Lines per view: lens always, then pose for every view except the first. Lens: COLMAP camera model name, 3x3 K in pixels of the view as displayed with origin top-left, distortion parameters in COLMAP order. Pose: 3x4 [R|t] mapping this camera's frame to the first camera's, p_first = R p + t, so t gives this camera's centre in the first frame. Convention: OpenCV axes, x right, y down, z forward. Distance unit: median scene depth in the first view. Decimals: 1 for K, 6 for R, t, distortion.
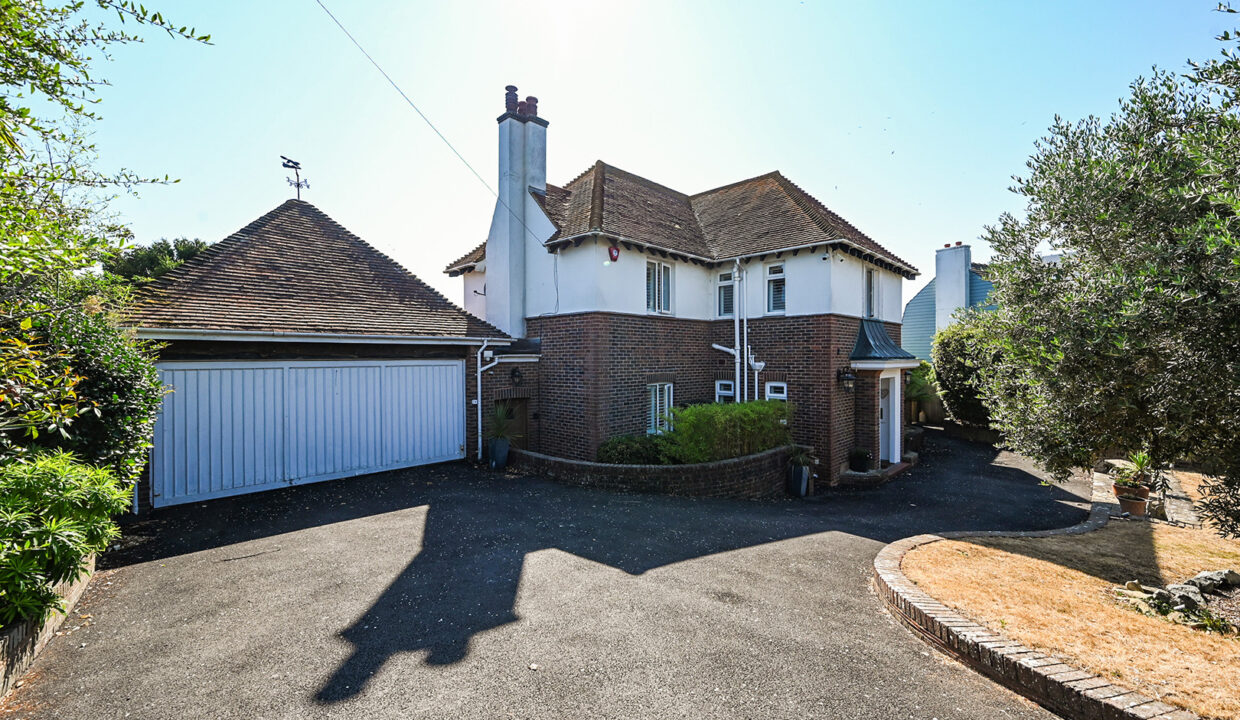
lens RADIAL K [[487.6, 0, 617.1], [0, 487.6, 363.5], [0, 0, 1]] dist [-0.012621, -0.000086]
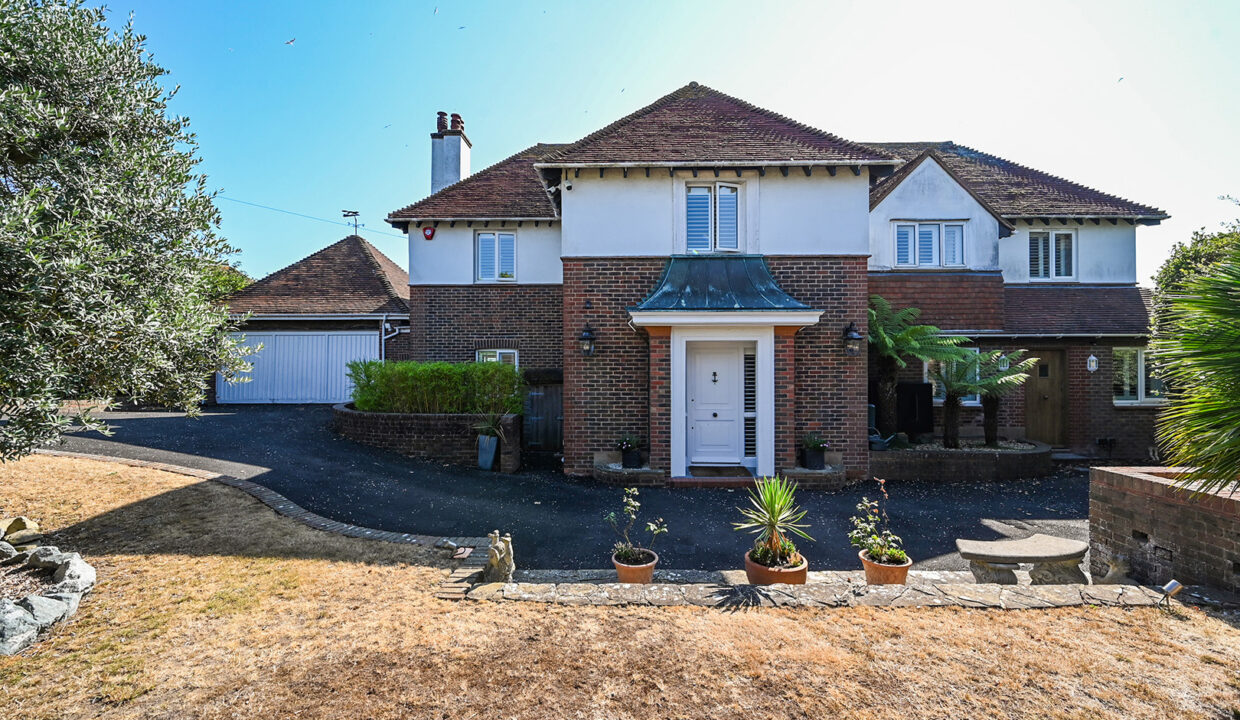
lens RADIAL K [[487.6, 0, 617.1], [0, 487.6, 363.5], [0, 0, 1]] dist [-0.012621, -0.000086]
pose [[0.692178, 0.013267, -0.721605, 1.007467], [-0.005419, 0.999898, 0.013186, 0.055413], [0.721706, -0.005217, 0.692180, 0.466959]]
